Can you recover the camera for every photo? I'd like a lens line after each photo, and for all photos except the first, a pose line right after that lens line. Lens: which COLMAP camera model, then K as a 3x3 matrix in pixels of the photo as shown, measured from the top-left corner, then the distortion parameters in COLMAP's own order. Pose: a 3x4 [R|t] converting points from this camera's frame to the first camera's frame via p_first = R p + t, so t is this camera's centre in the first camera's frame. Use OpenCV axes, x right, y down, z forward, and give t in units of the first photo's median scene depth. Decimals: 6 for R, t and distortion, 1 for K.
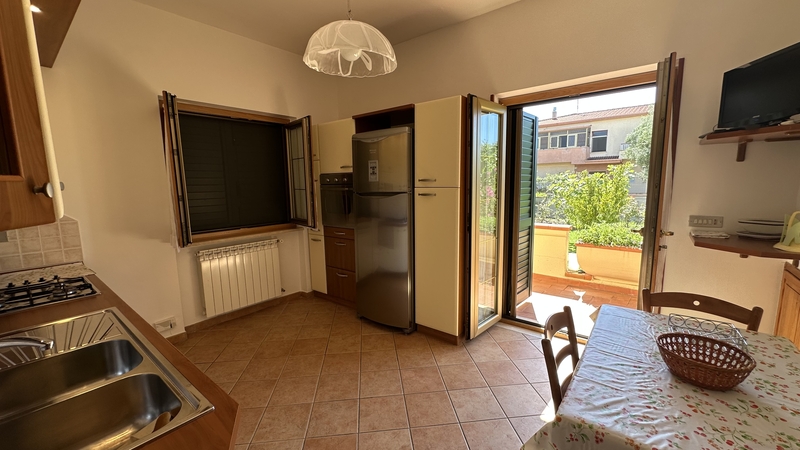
lens RADIAL K [[323.5, 0, 400.4], [0, 323.5, 229.2], [0, 0, 1]] dist [-0.003510, -0.000060]
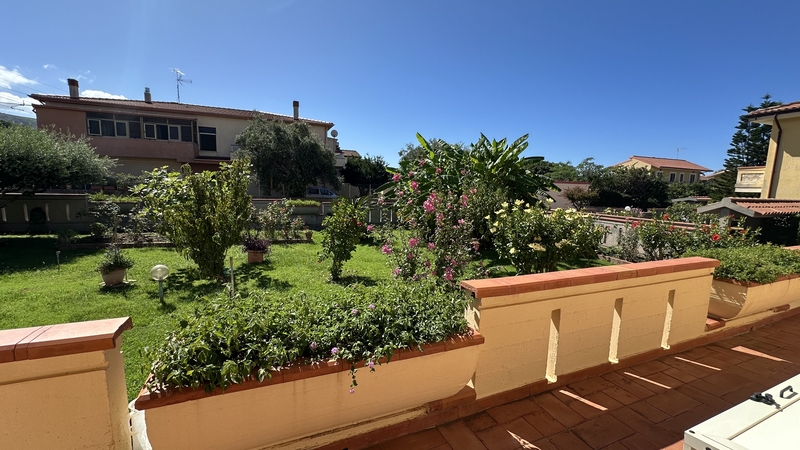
lens RADIAL K [[323.5, 0, 401.1], [0, 323.5, 228.1], [0, 0, 1]] dist [-0.003510, -0.000060]
pose [[0.480577, -0.080048, 0.873292, 0.430767], [0.089585, 0.995097, 0.041914, -0.092365], [-0.872365, 0.058091, 0.485392, 0.677594]]
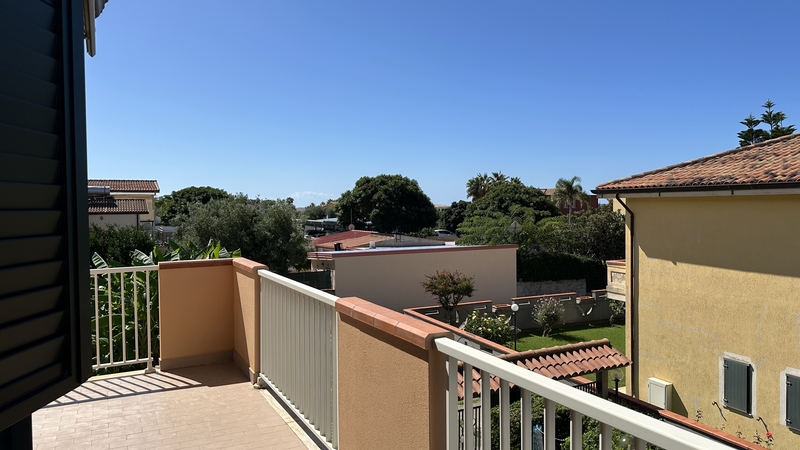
lens RADIAL K [[566.4, 0, 402.8], [0, 566.4, 226.9], [0, 0, 1]] dist [0.057686, -0.065061]
pose [[0.402813, -0.018724, 0.915091, 1.035066], [0.134230, 0.990189, -0.038826, -0.590260], [-0.905386, 0.138472, 0.401375, -1.354157]]
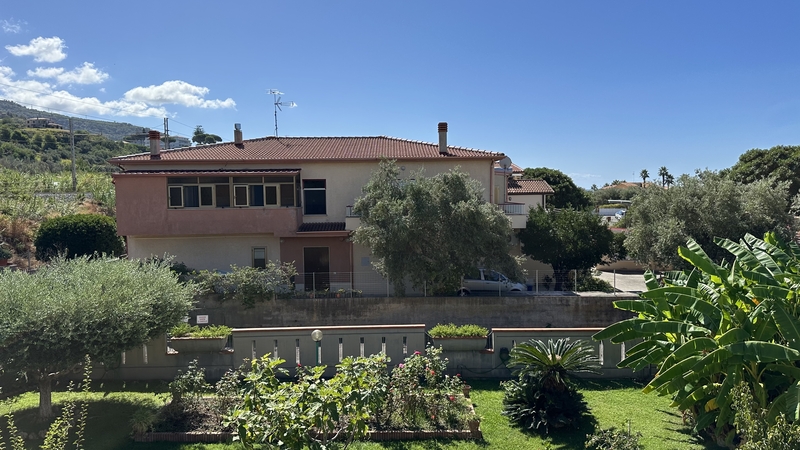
lens RADIAL K [[566.4, 0, 403.6], [0, 566.4, 225.5], [0, 0, 1]] dist [0.057686, -0.065061]
pose [[0.763594, -0.030342, 0.644983, 0.451306], [0.093443, 0.993573, -0.063886, -0.862151], [-0.638899, 0.109052, 0.761522, 0.726350]]
